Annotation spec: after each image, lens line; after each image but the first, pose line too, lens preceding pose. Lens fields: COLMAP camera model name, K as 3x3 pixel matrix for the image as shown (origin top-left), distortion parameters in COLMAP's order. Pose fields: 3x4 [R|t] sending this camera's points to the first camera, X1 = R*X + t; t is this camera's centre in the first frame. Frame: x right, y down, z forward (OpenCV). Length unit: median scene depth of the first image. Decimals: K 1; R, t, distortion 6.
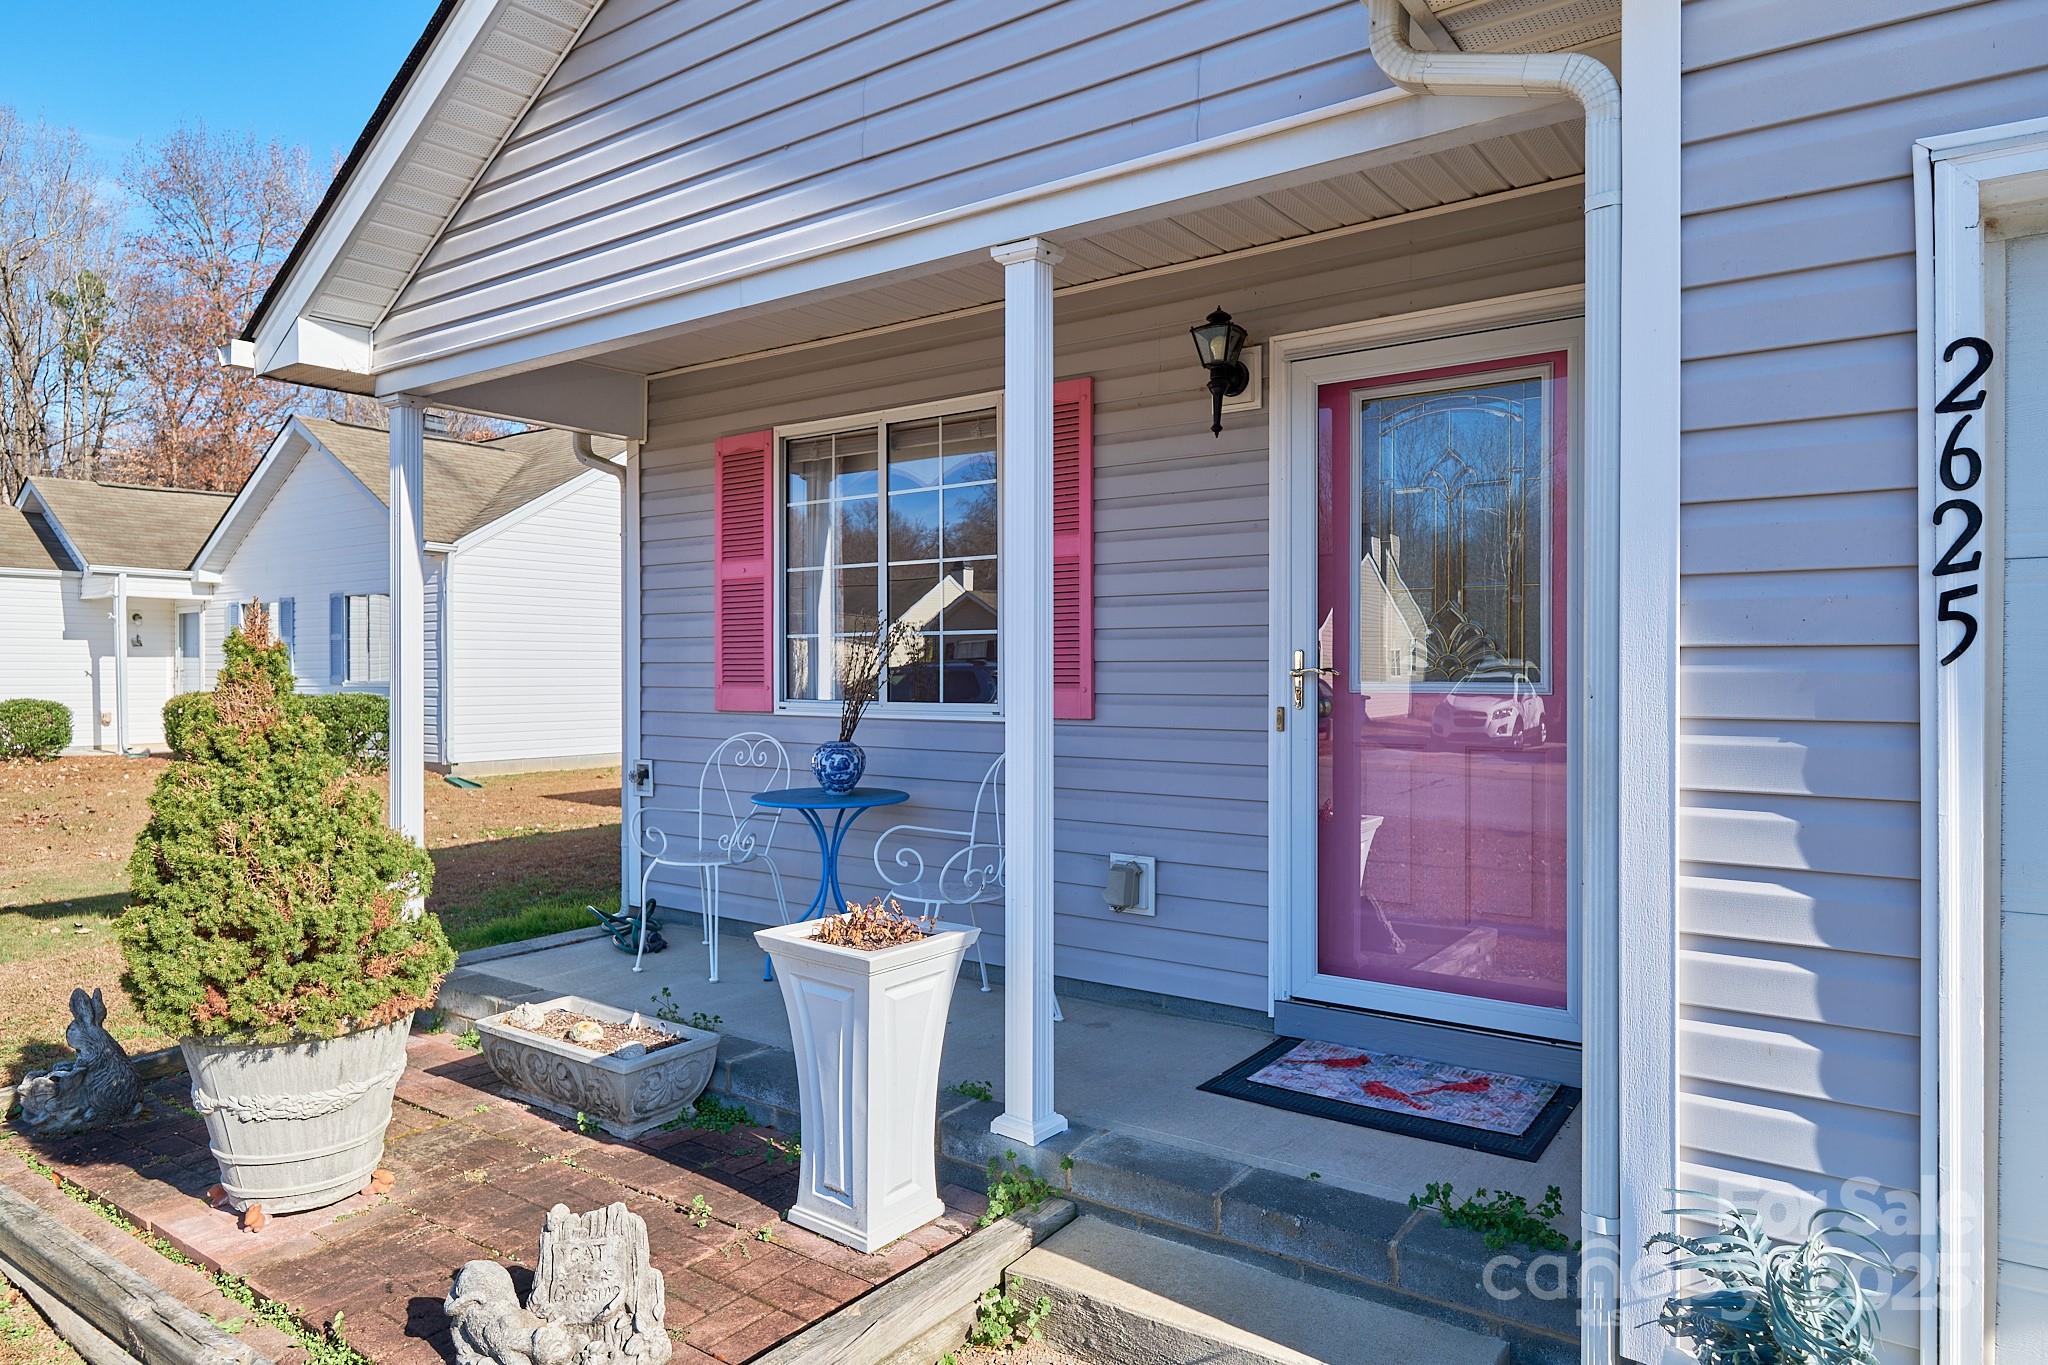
lens RADIAL K [[1264.4, 0, 1024.0], [0, 1264.4, 682.5], [0, 0, 1]] dist [-0.000922, -0.000645]
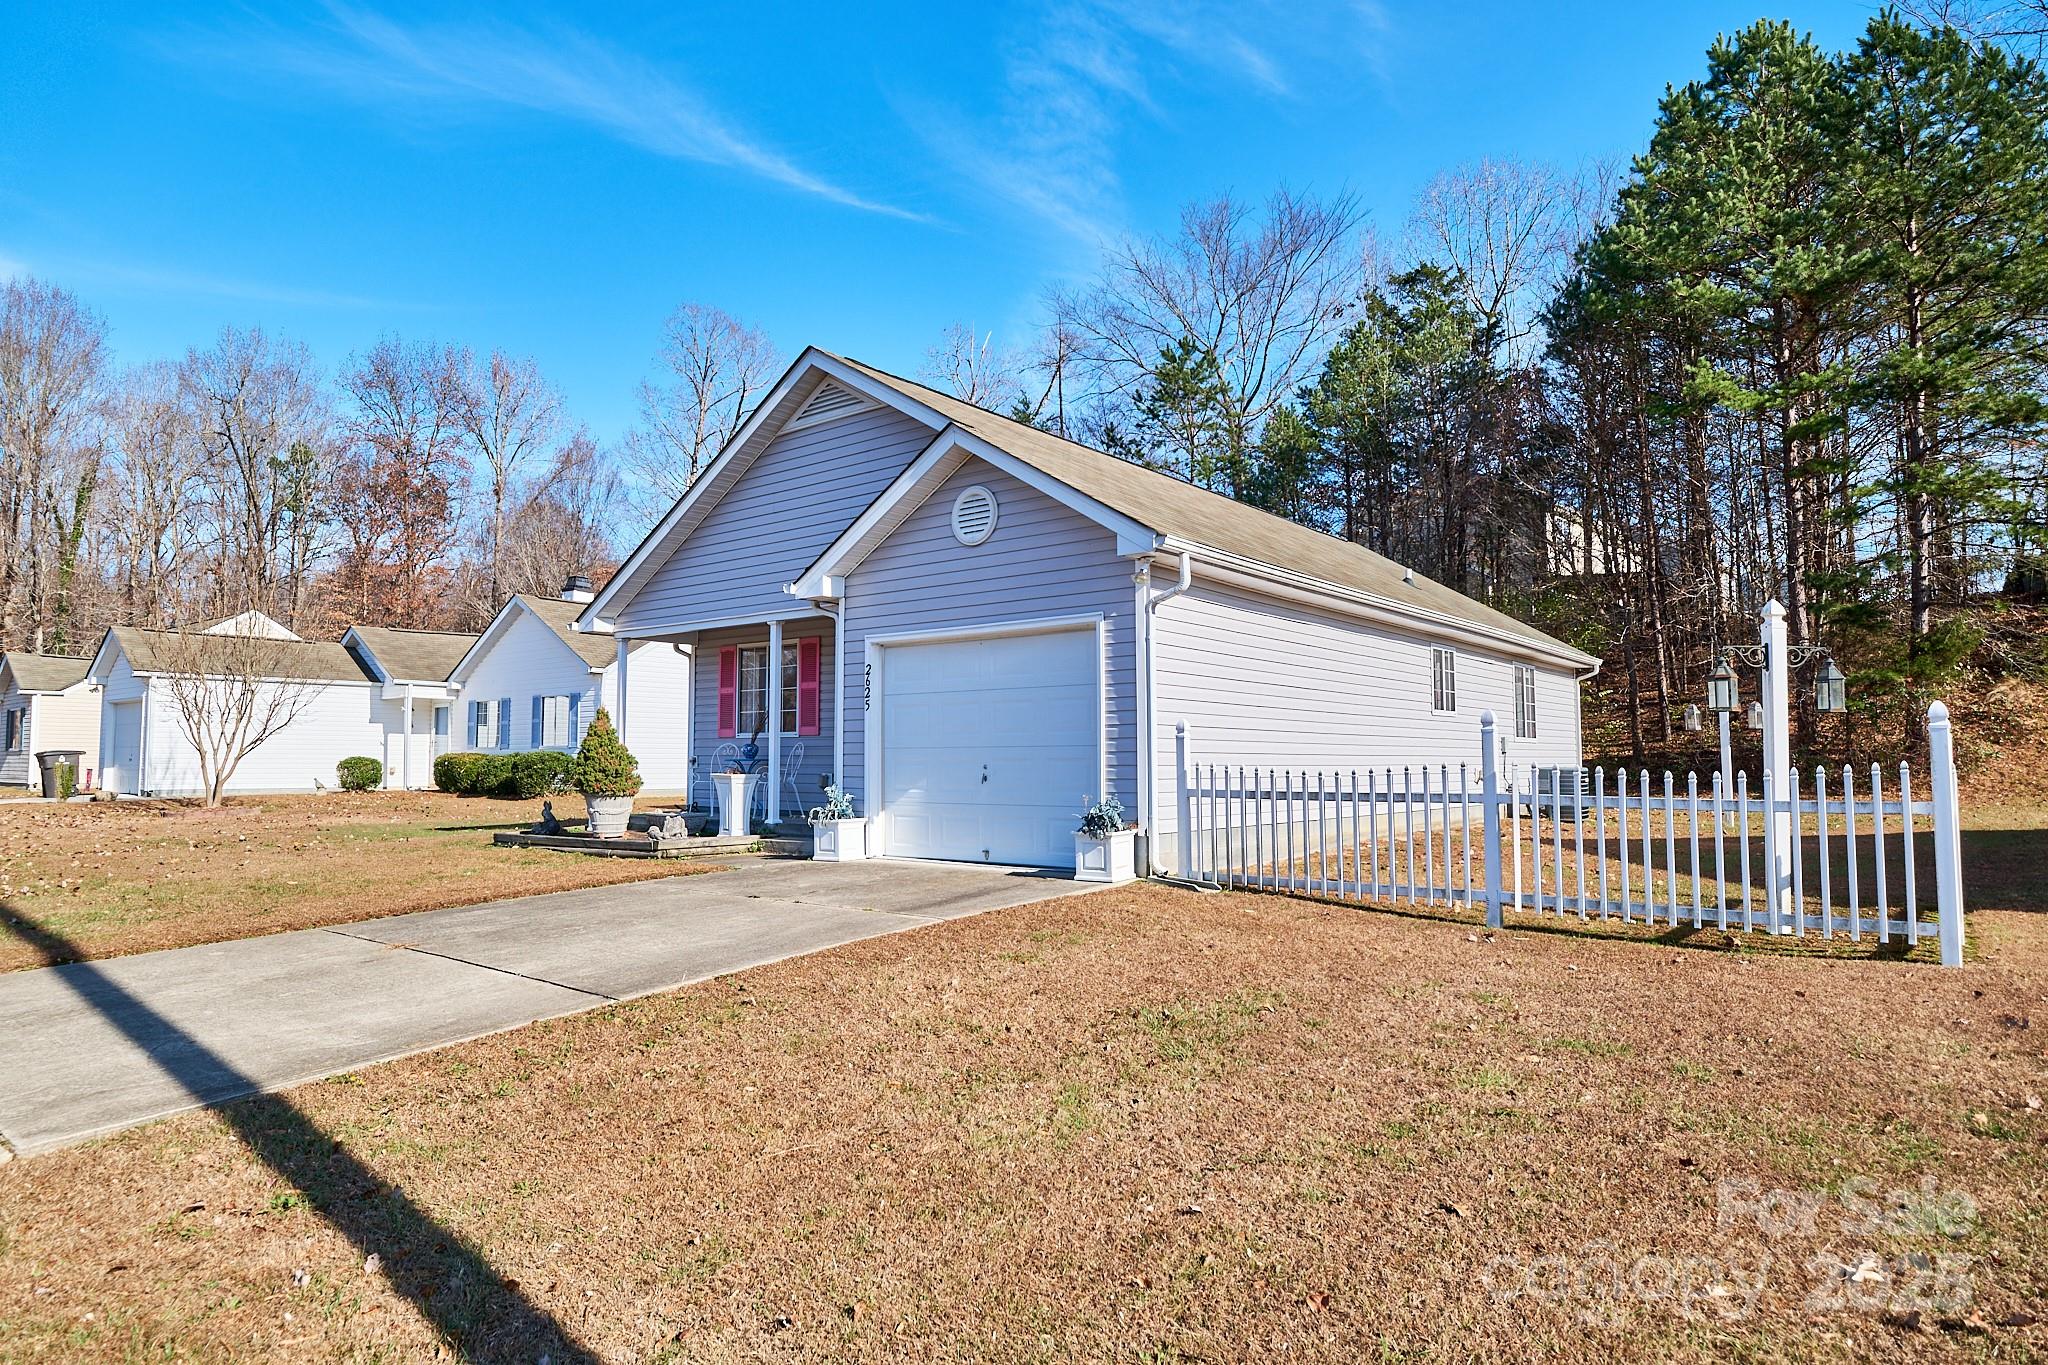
lens RADIAL K [[1175.1, 0, 1024.0], [0, 1175.1, 682.5], [0, 0, 1]] dist [0.000066, 0.000067]
pose [[0.998900, -0.002616, -0.046811, 0.305302], [-0.000991, 0.997042, -0.076851, 0.052921], [0.046873, 0.076812, 0.995943, -0.873413]]
